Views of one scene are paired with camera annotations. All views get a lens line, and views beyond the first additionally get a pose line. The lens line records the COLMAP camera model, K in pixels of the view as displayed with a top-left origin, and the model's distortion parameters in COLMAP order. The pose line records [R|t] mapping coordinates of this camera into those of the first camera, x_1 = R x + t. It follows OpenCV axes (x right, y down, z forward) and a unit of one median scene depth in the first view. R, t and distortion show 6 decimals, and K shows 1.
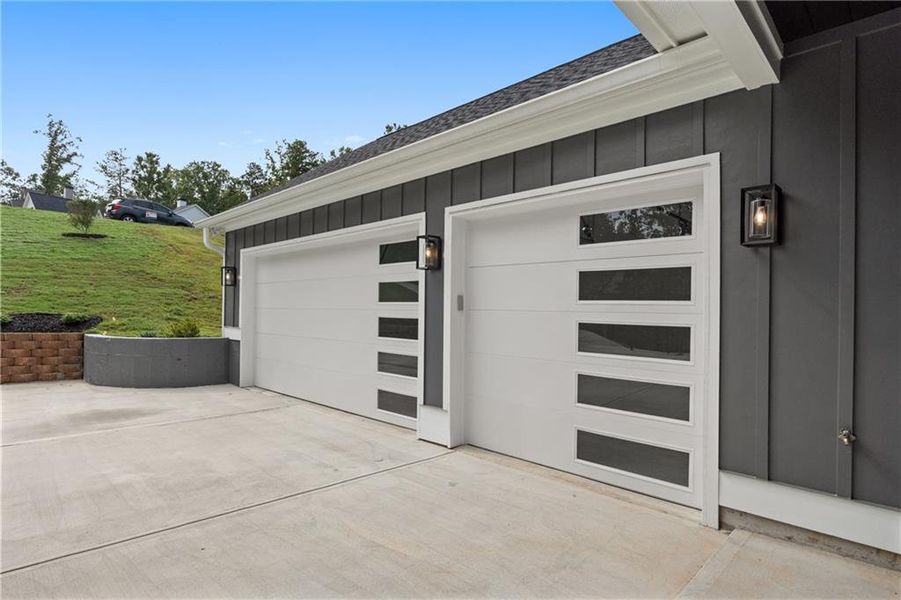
lens RADIAL K [[472.5, 0, 450.1], [0, 472.5, 302.8], [0, 0, 1]] dist [-0.000921, -0.000330]
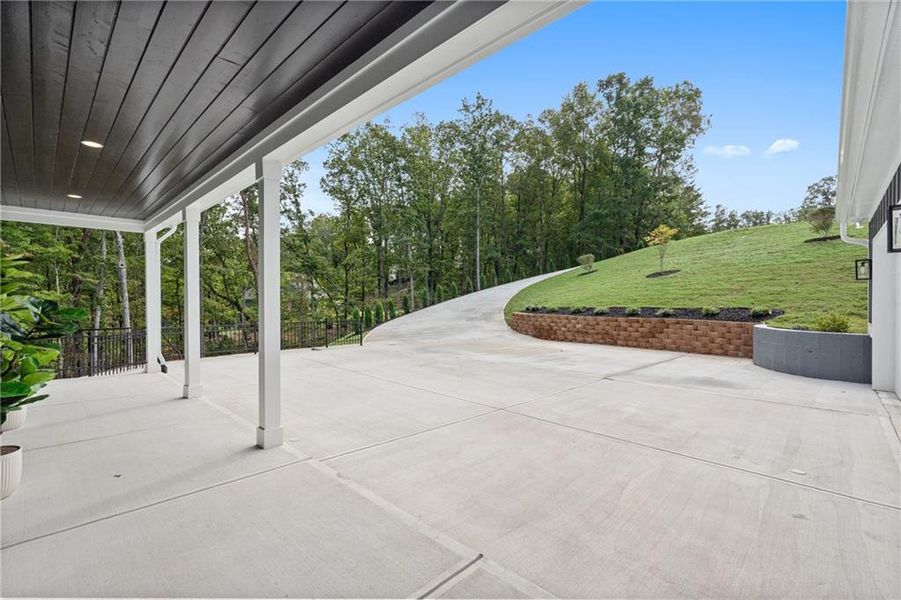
lens RADIAL K [[393.3, 0, 450.4], [0, 393.3, 302.3], [0, 0, 1]] dist [0.005500, 0.000544]
pose [[0.015069, -0.009236, -0.999844, 0.630336], [0.020058, 0.999759, -0.008933, 0.000186], [0.999685, -0.019921, 0.015250, 0.345472]]
